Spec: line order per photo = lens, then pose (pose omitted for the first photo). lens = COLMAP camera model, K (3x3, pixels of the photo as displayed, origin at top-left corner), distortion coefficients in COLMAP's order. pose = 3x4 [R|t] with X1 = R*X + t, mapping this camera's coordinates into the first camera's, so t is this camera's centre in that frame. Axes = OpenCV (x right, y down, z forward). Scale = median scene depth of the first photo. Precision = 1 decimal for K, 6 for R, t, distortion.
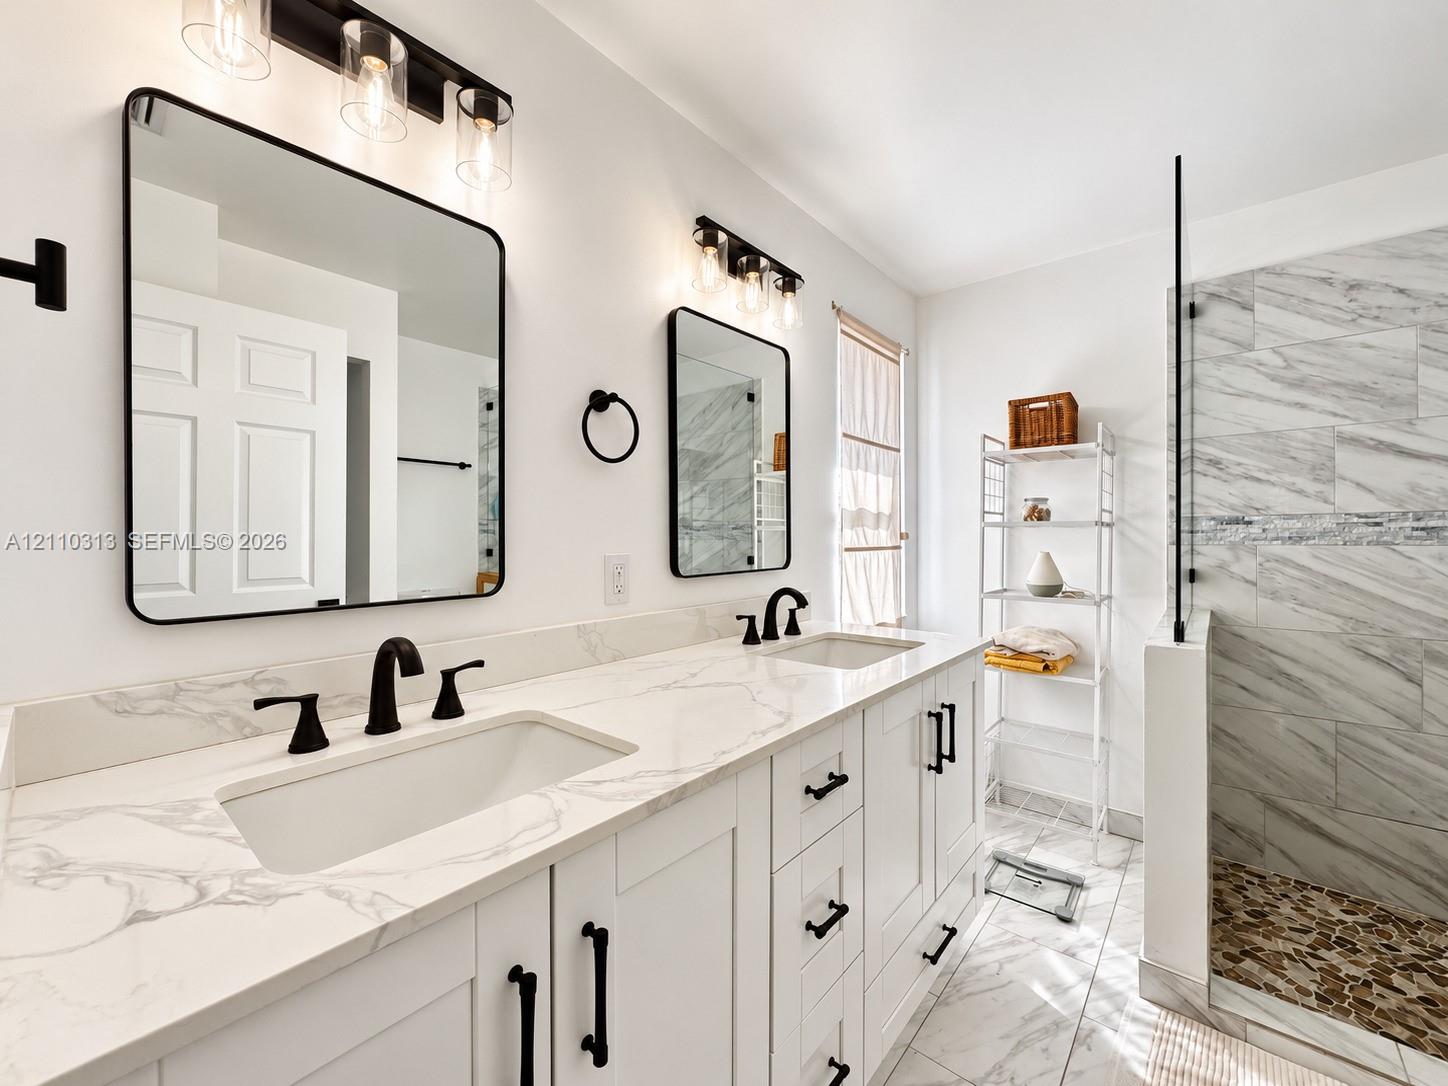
lens RADIAL K [[585.1, 0, 721.1], [0, 585.1, 541.1], [0, 0, 1]] dist [0.000403, -0.000074]
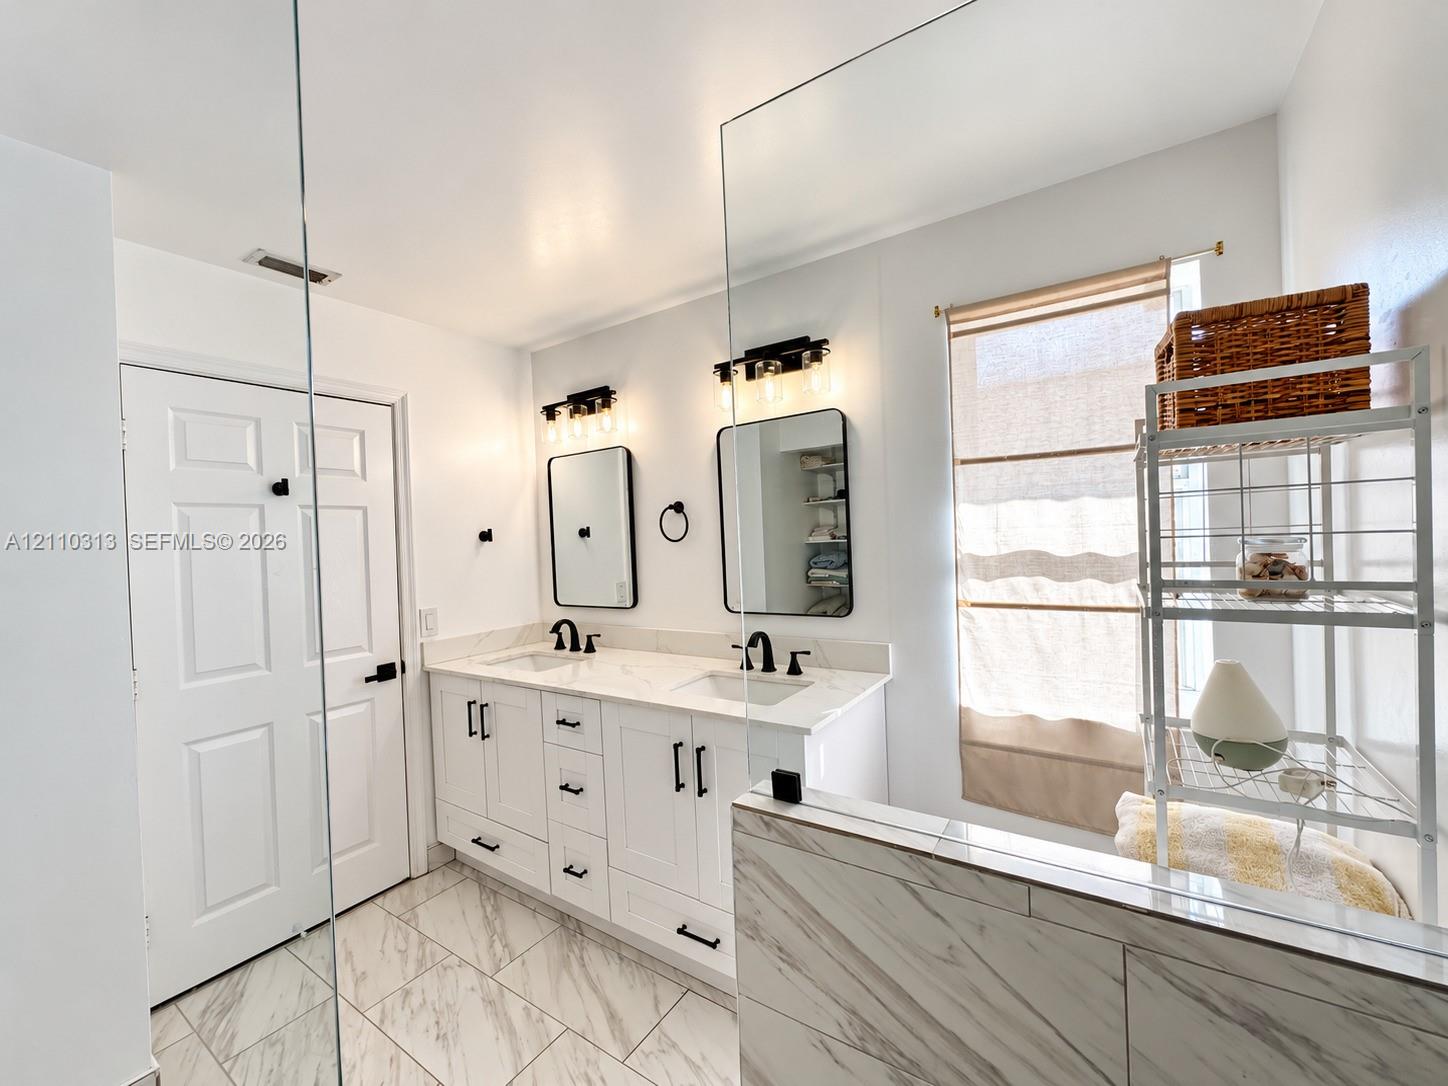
lens RADIAL K [[585.1, 0, 721.1], [0, 585.1, 541.1], [0, 0, 1]] dist [0.000403, -0.000074]
pose [[0.109005, 0.008886, -0.994002, 1.157606], [0.030636, 0.999455, 0.012294, -0.112302], [0.993569, -0.031793, 0.108673, 0.684312]]
